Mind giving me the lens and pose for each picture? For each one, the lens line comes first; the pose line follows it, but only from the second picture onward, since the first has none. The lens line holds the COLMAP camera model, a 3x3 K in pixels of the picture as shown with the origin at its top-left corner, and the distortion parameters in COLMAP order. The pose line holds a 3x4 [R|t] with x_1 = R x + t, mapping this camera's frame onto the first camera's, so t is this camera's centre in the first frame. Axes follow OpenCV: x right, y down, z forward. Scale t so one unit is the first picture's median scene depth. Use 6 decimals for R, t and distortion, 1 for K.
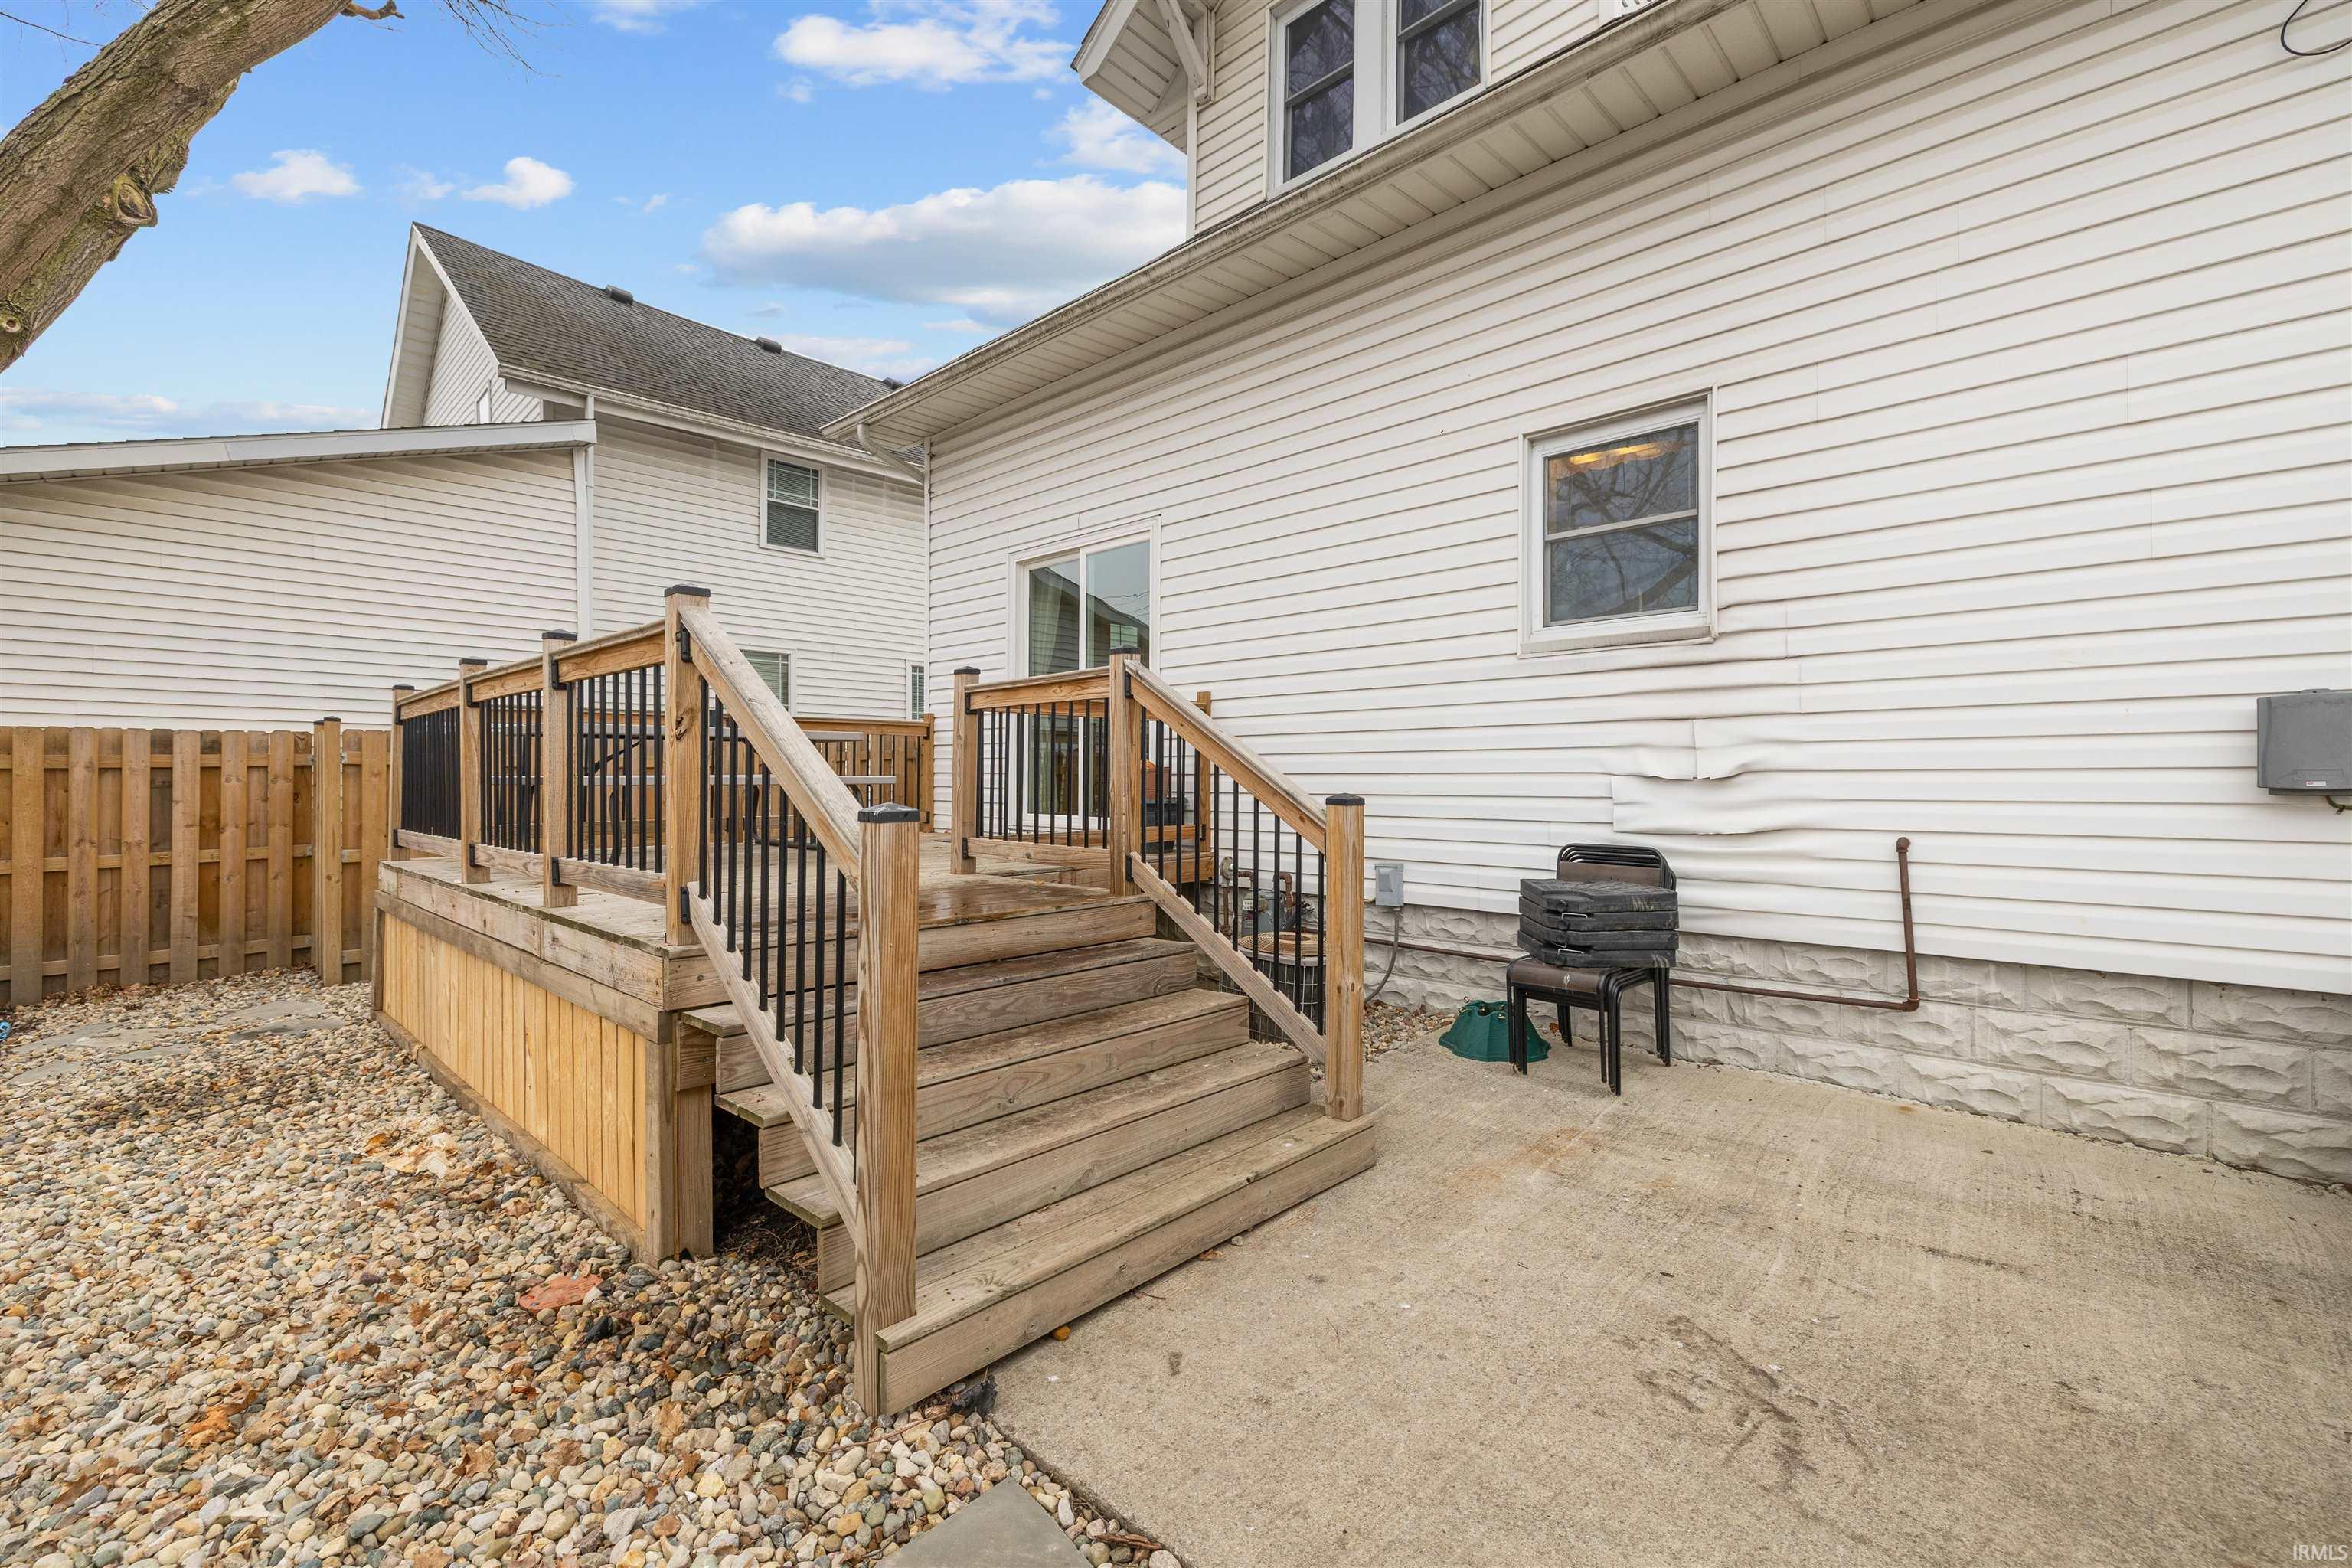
lens RADIAL K [[988.6, 0, 1176.0], [0, 988.6, 784.0], [0, 0, 1]] dist [-0.000012, 0.000252]
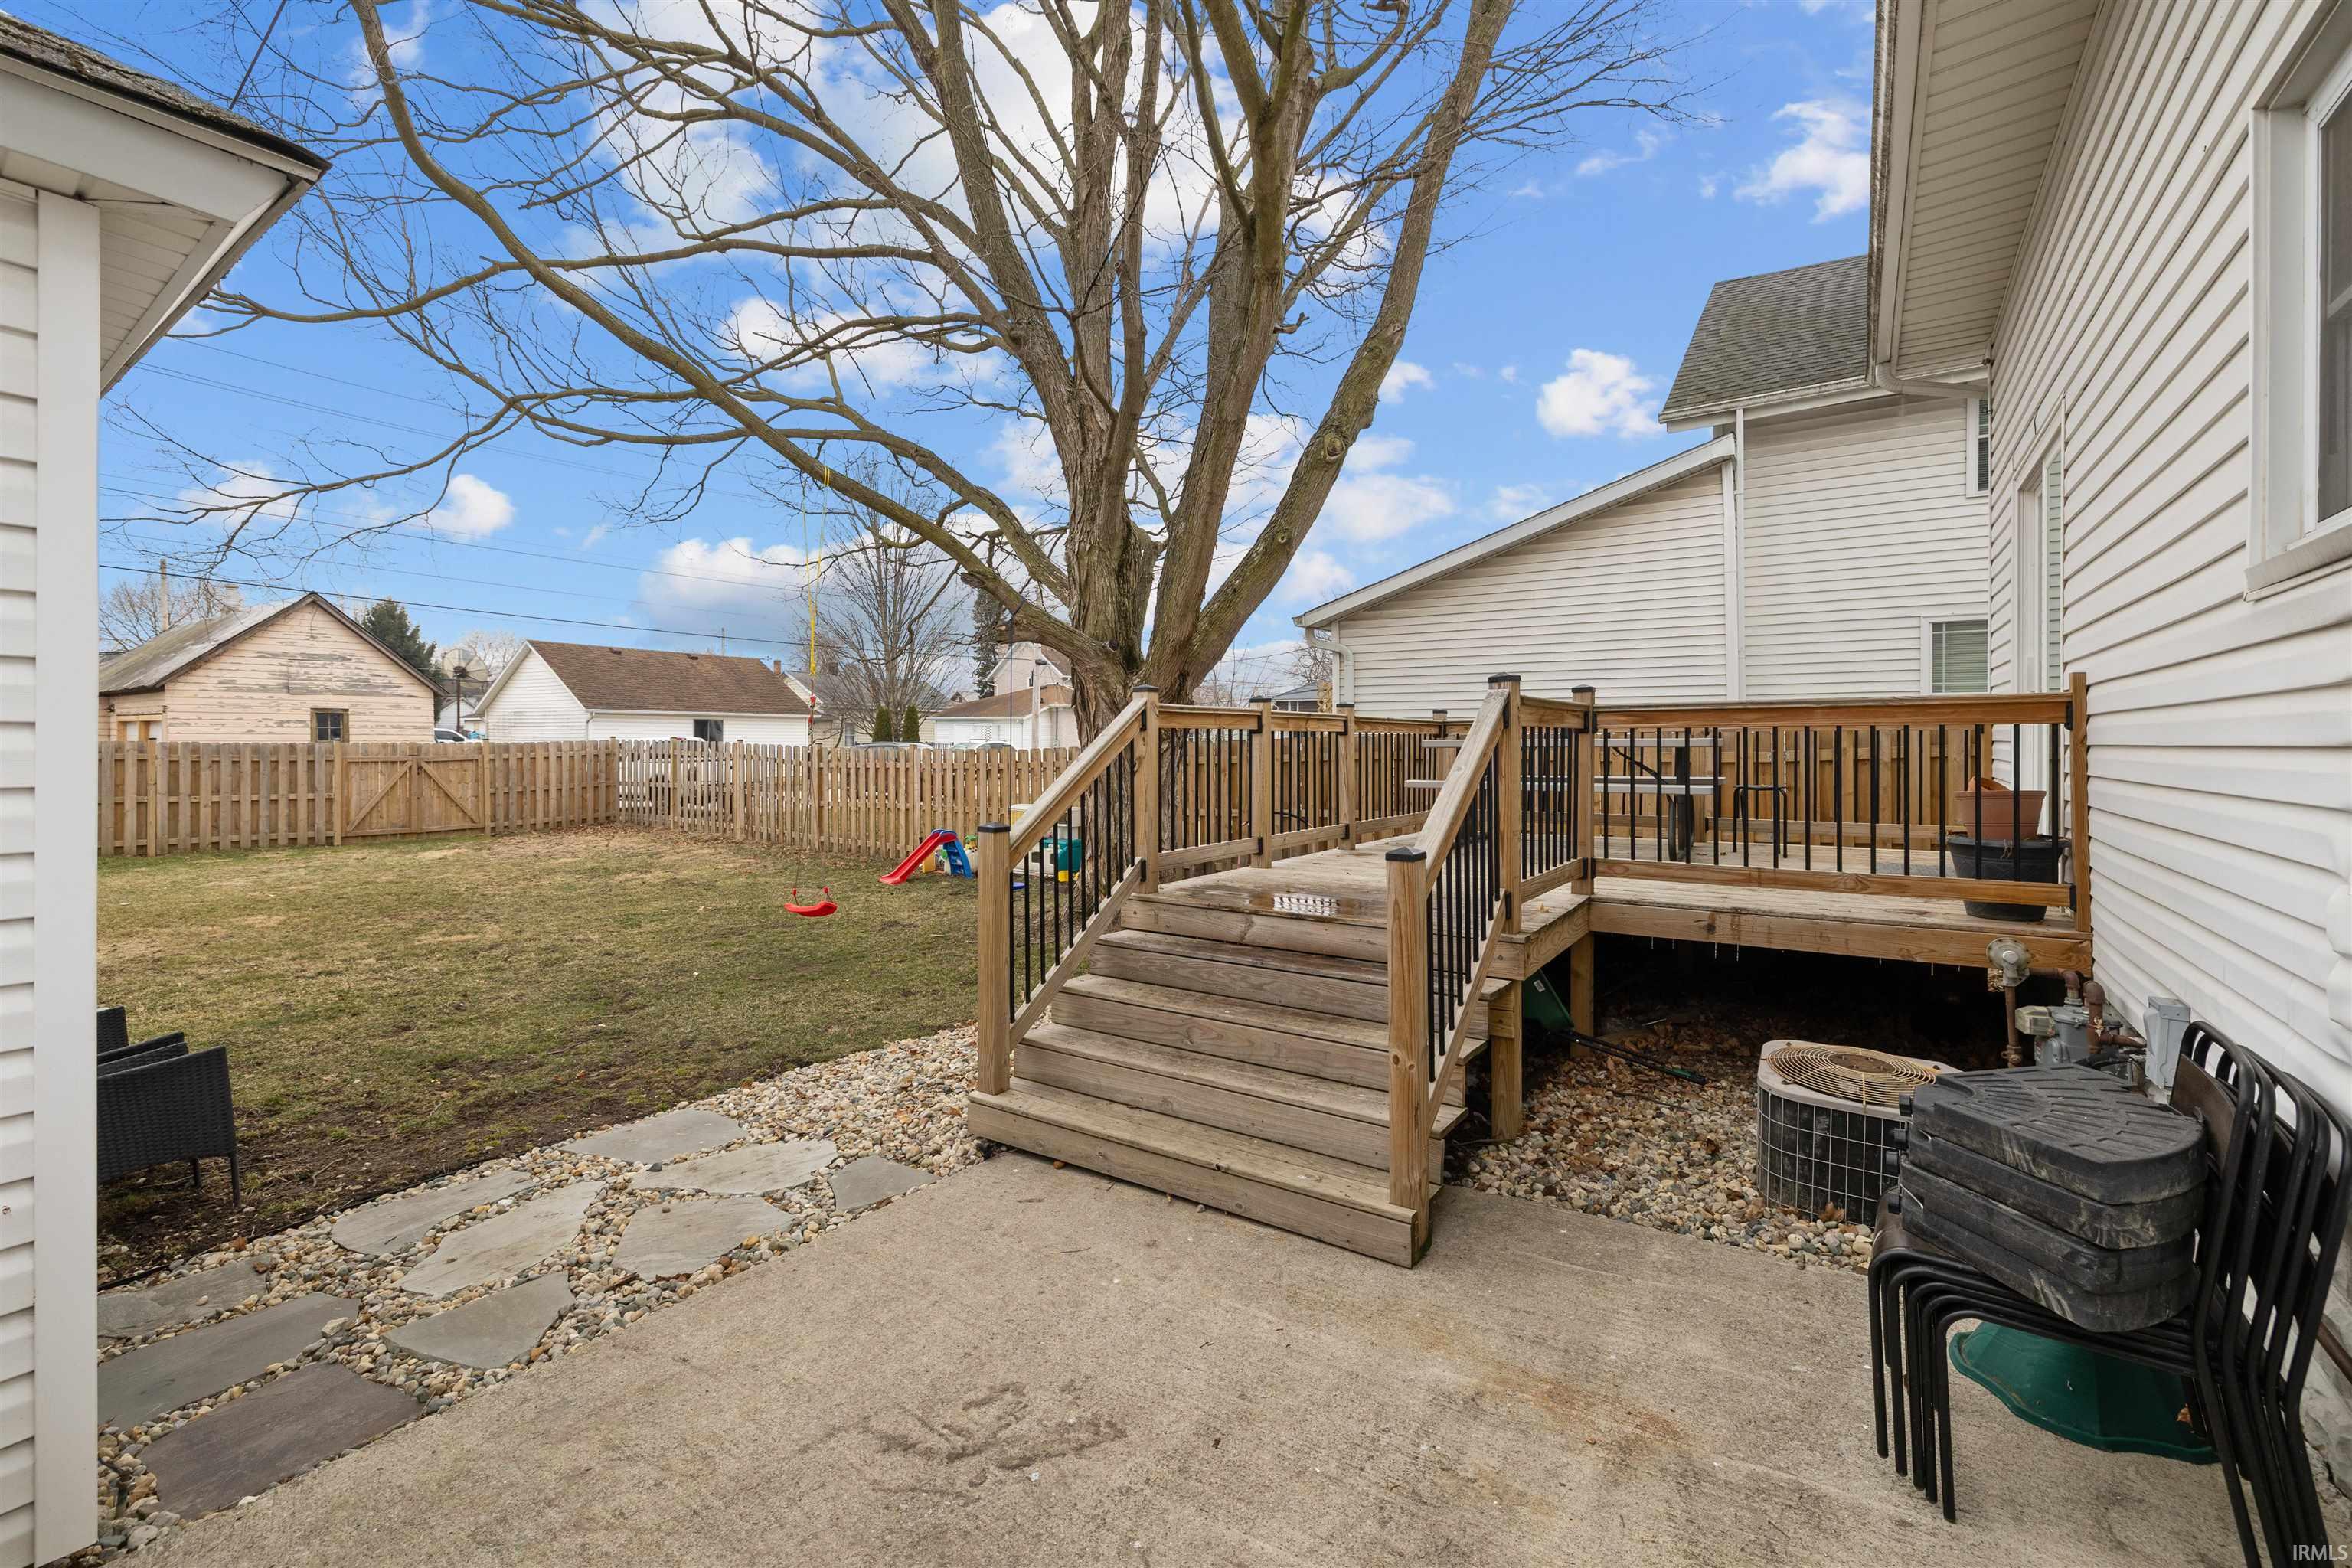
lens RADIAL K [[1012.3, 0, 1172.8], [0, 1012.3, 743.1], [0, 0, 1]] dist [-0.000367, -0.000087]
pose [[0.164081, 0.000317, -0.986447, 1.274899], [-0.006782, 0.999977, -0.000806, -0.099939], [0.986424, 0.006823, 0.164080, 0.769269]]
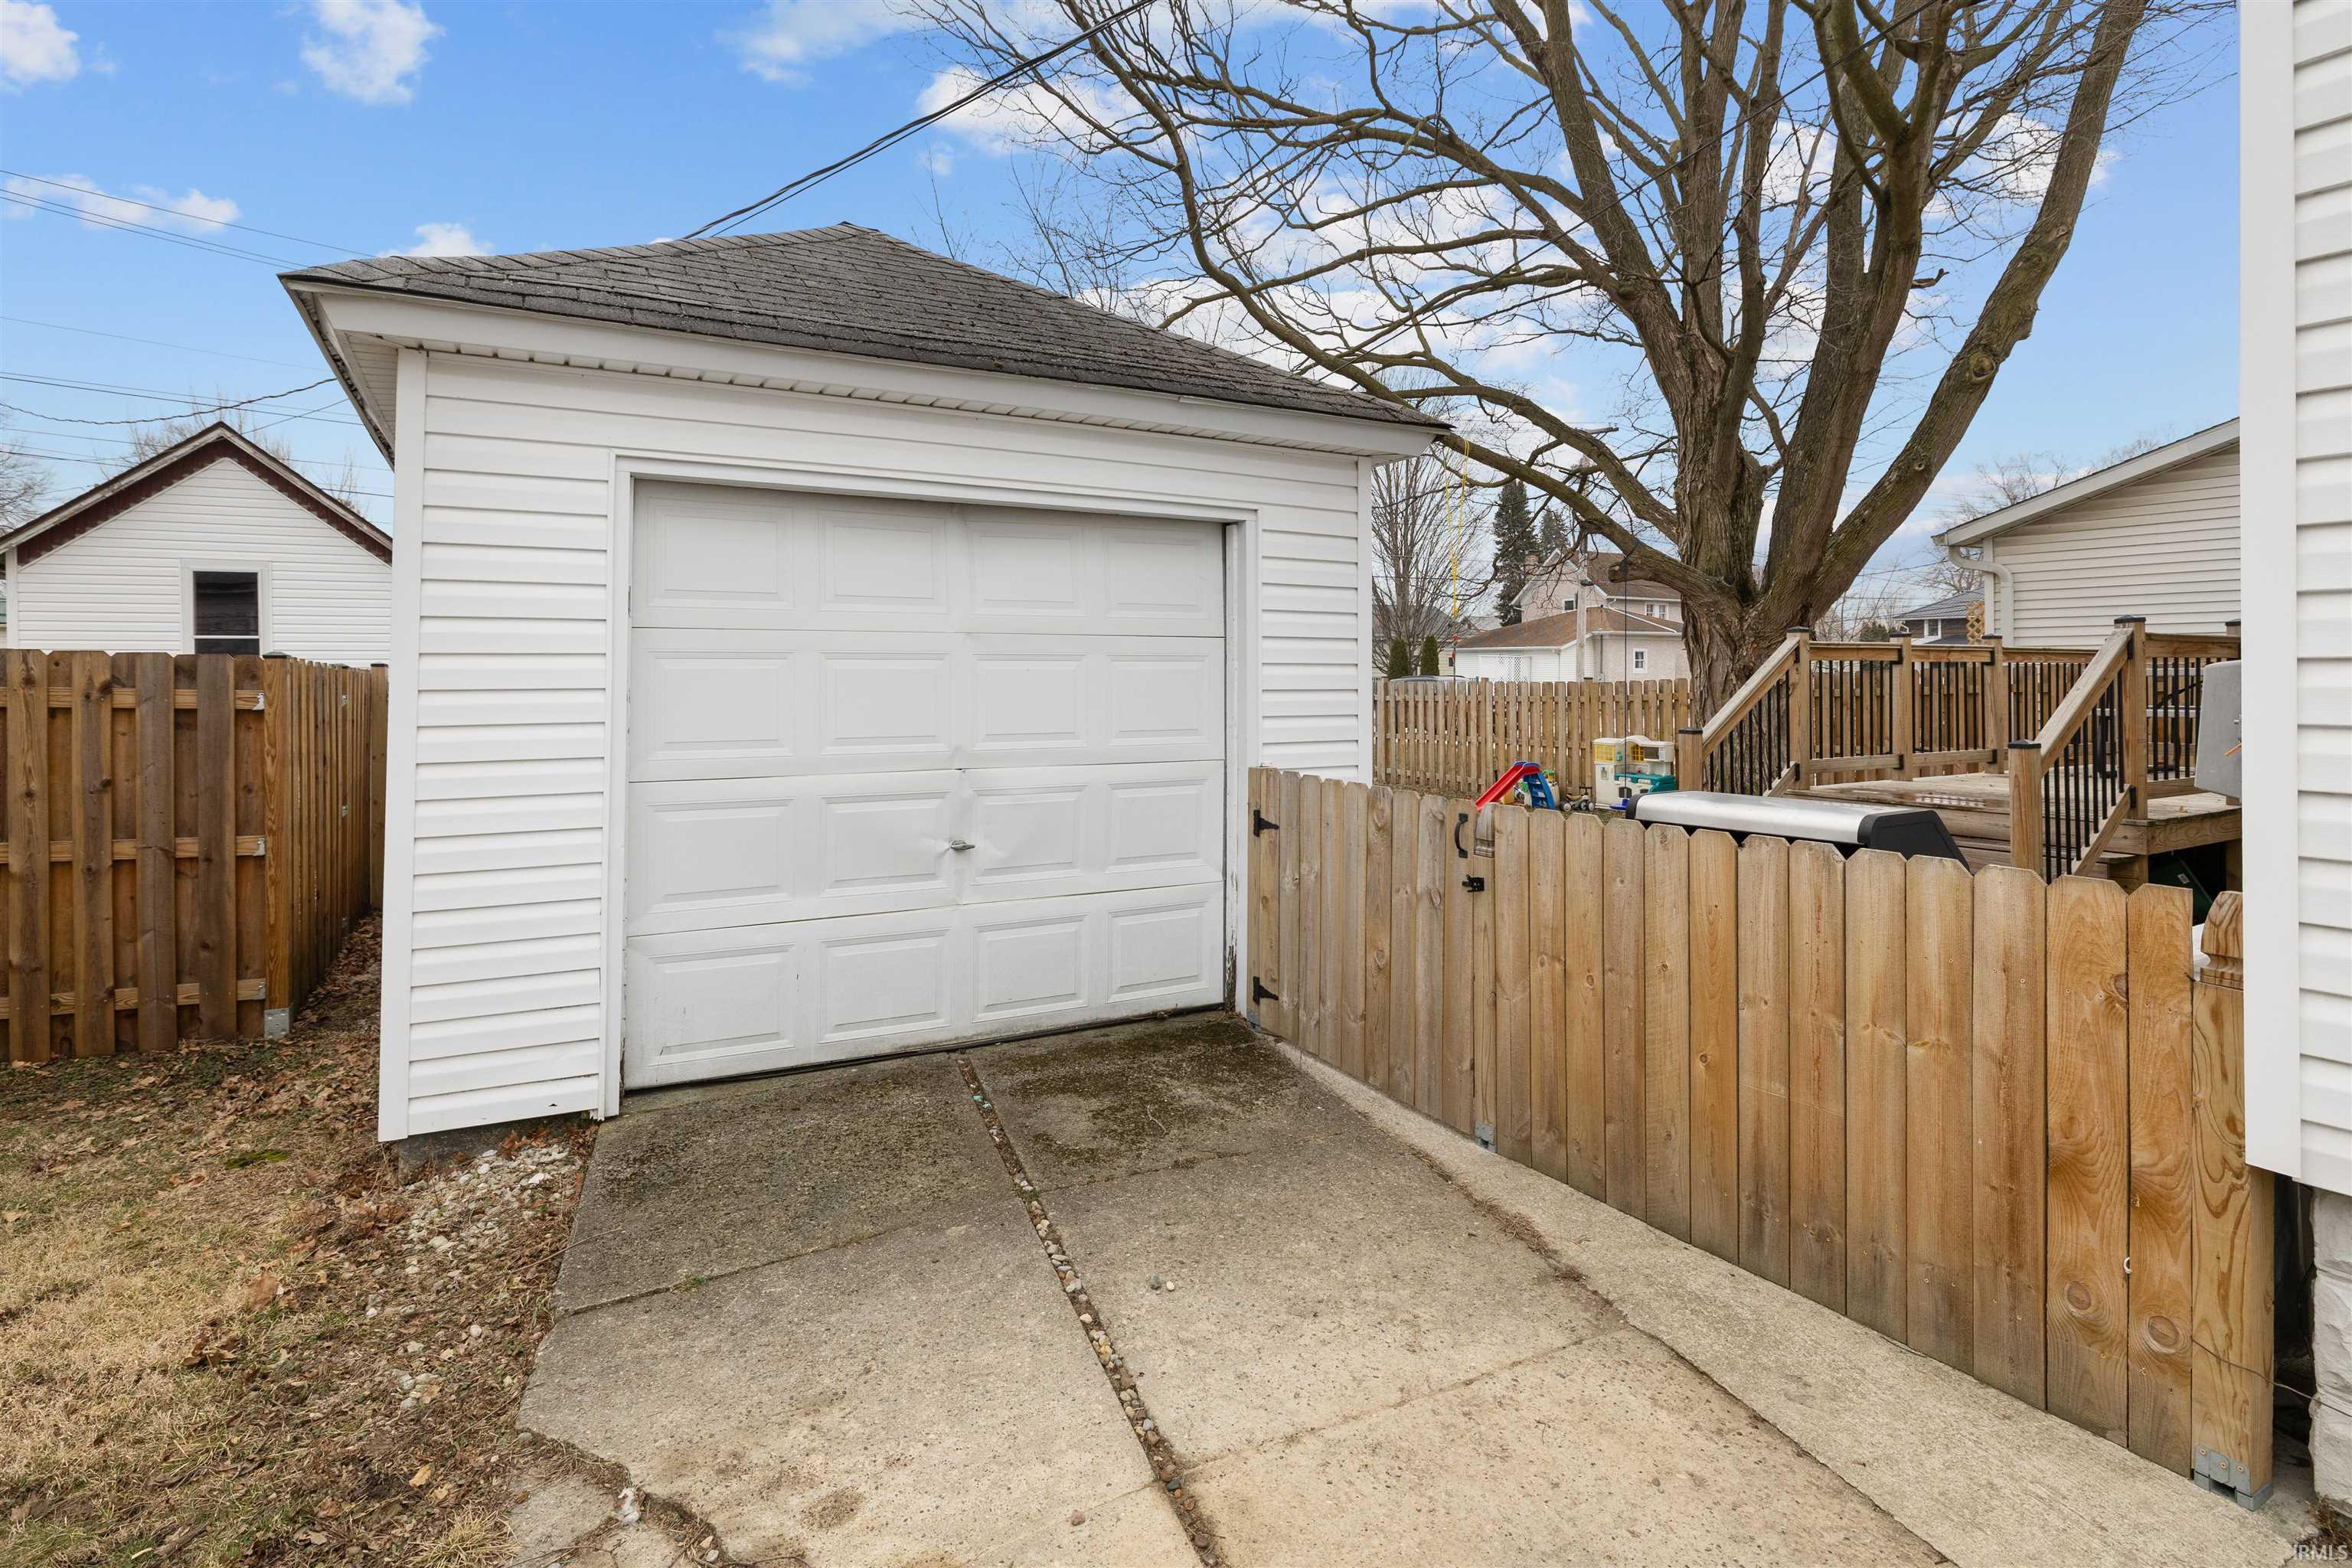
lens RADIAL K [[1182.6, 0, 1172.7], [0, 1182.6, 673.4], [0, 0, 1]] dist [-0.003822, 0.000110]
pose [[-0.284705, -0.003141, -0.958610, 2.395780], [-0.003798, 0.999990, -0.002148, -0.088503], [0.958608, 0.003030, -0.284714, 0.440033]]
